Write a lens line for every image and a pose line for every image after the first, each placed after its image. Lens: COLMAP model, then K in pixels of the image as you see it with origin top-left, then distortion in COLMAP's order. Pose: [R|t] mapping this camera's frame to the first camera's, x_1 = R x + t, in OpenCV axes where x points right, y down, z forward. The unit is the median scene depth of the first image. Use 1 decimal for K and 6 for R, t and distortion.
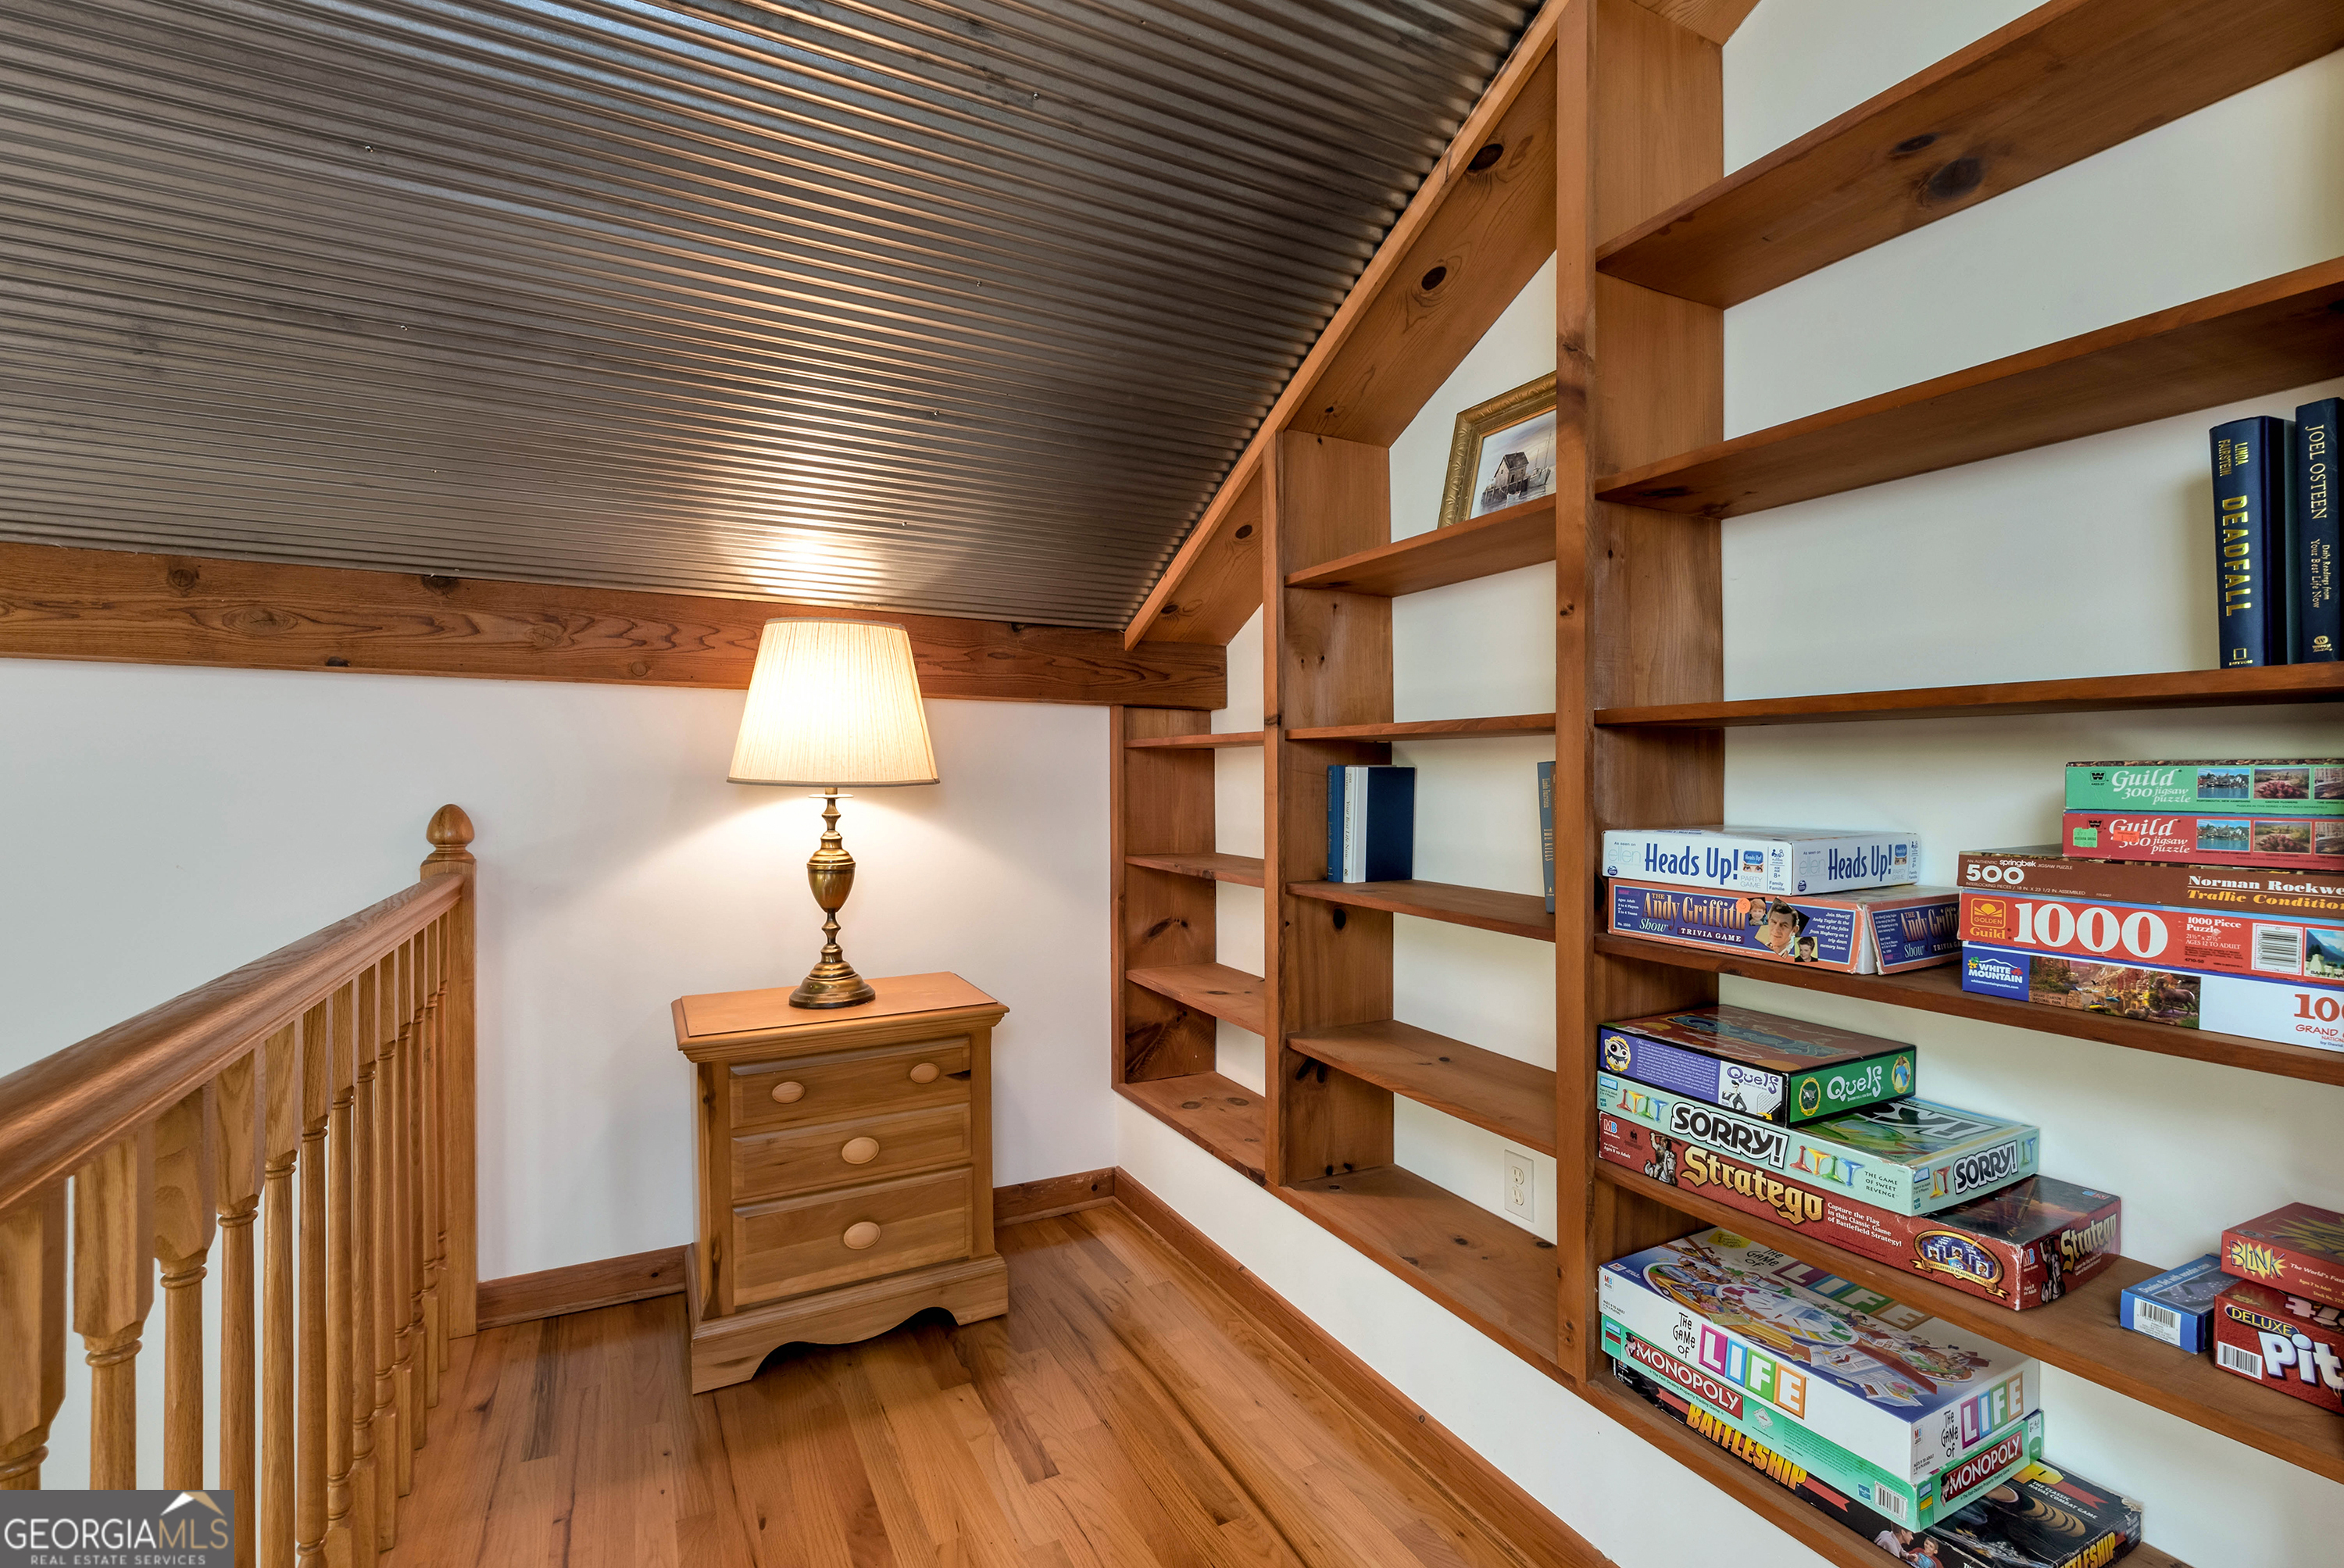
lens RADIAL K [[1039.0, 0, 1176.2], [0, 1039.0, 802.4], [0, 0, 1]] dist [0.003254, -0.000369]
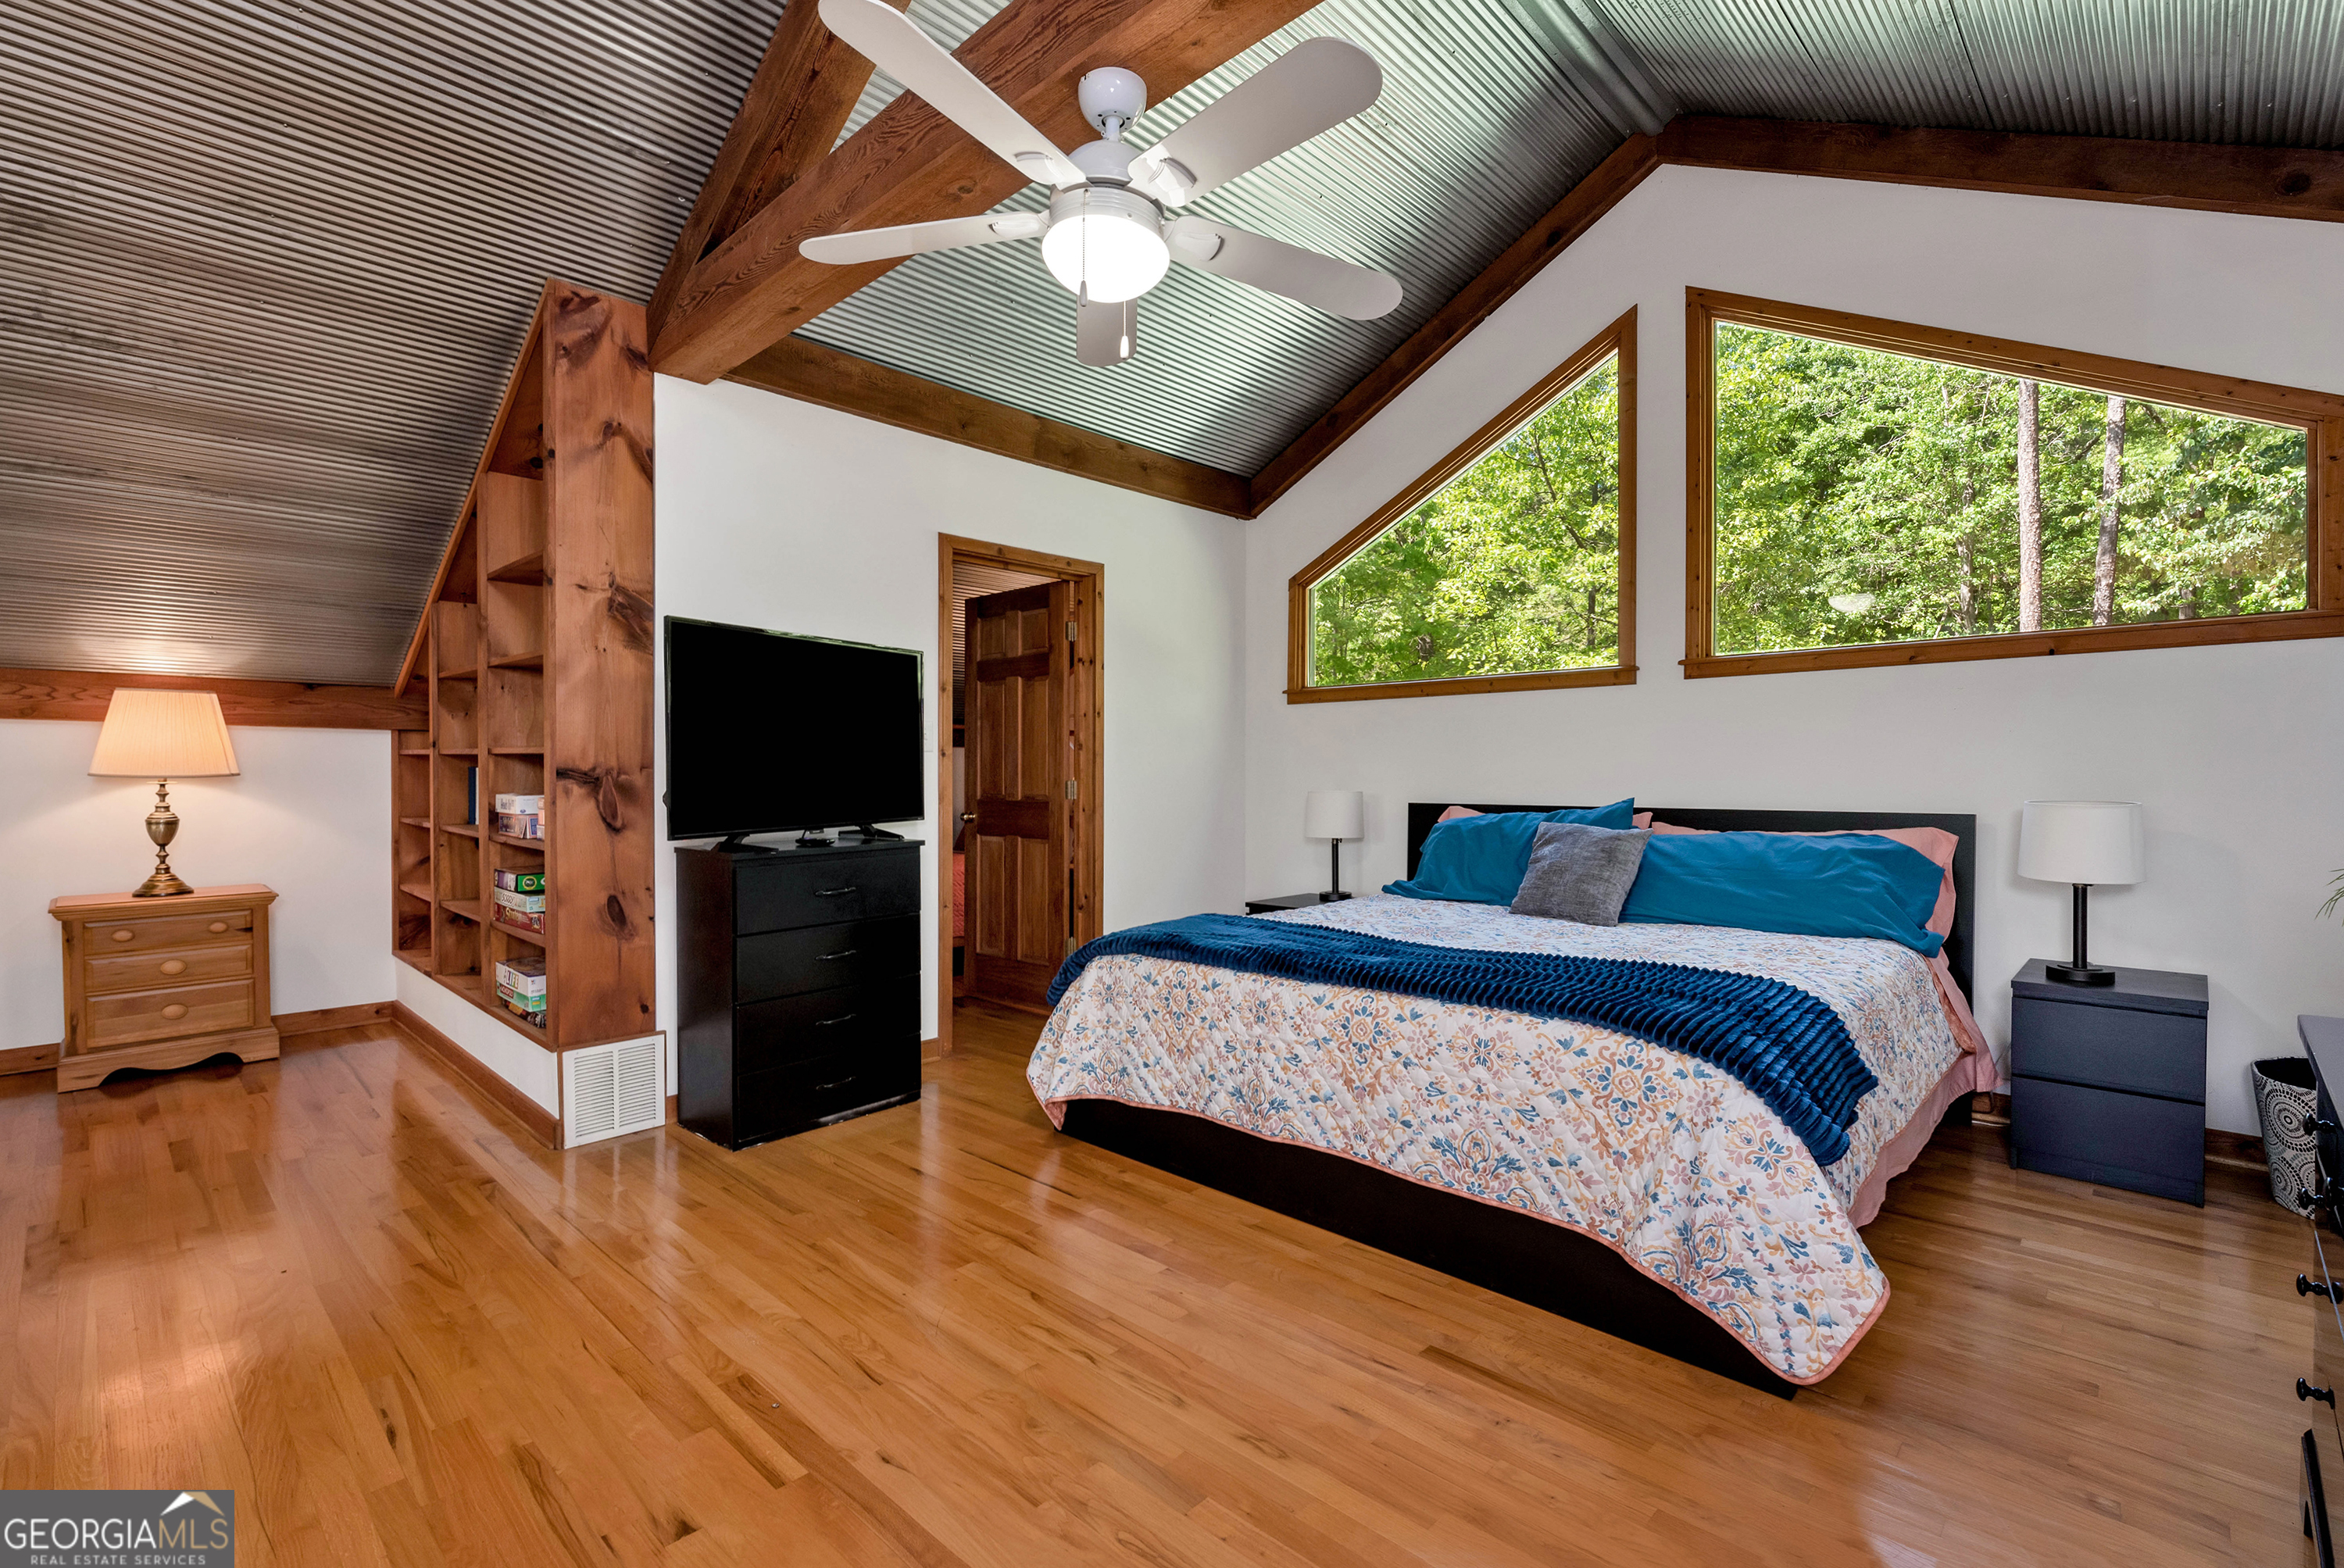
lens RADIAL K [[1039.0, 0, 1158.8], [0, 1039.0, 790.7], [0, 0, 1]] dist [0.003254, -0.000369]
pose [[0.952686, -0.001525, 0.303952, 0.785966], [0.003684, 0.999972, -0.006528, 0.026982], [-0.303934, 0.007339, 0.952665, -1.288320]]
